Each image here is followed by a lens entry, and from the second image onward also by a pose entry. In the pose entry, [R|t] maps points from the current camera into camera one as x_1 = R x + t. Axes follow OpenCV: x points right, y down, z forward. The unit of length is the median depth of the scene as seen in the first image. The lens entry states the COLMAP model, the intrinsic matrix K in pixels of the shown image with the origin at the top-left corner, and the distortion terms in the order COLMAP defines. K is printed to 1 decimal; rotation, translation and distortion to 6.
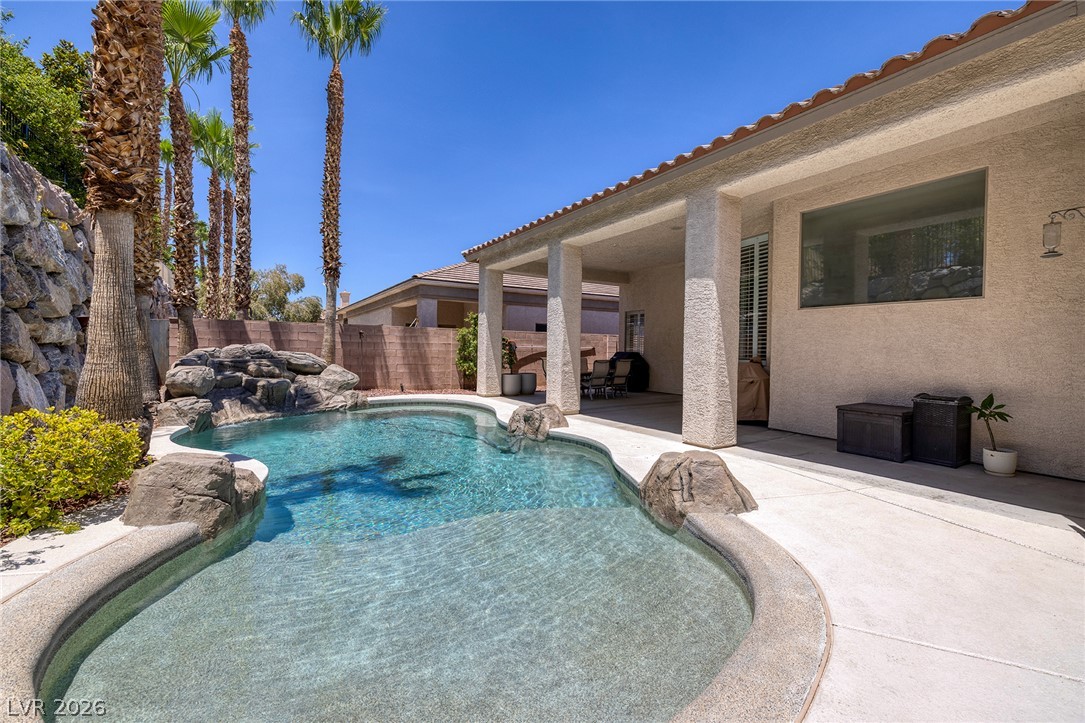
lens RADIAL K [[448.7, 0, 541.3], [0, 448.7, 356.3], [0, 0, 1]] dist [0.001078, -0.000158]
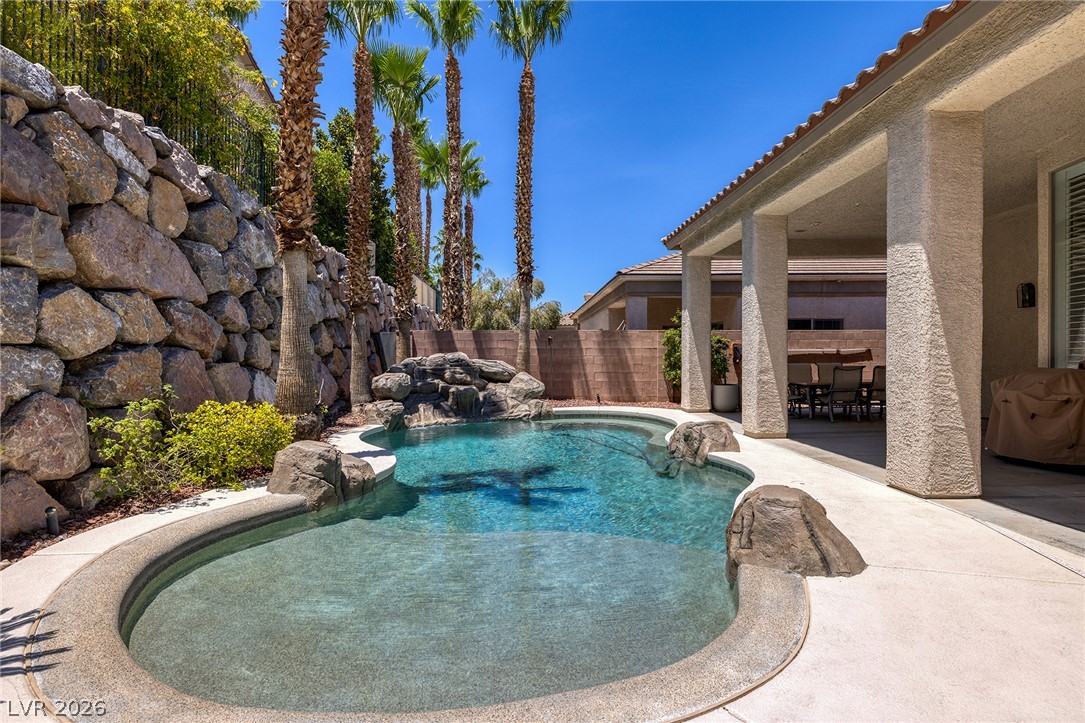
lens RADIAL K [[541.5, 0, 541.9], [0, 541.5, 363.1], [0, 0, 1]] dist [-0.007215, 0.002143]
pose [[0.860666, -0.008214, -0.509104, 0.205082], [0.007323, 0.999966, -0.003753, 0.003612], [0.509117, -0.000498, 0.860697, 0.013877]]
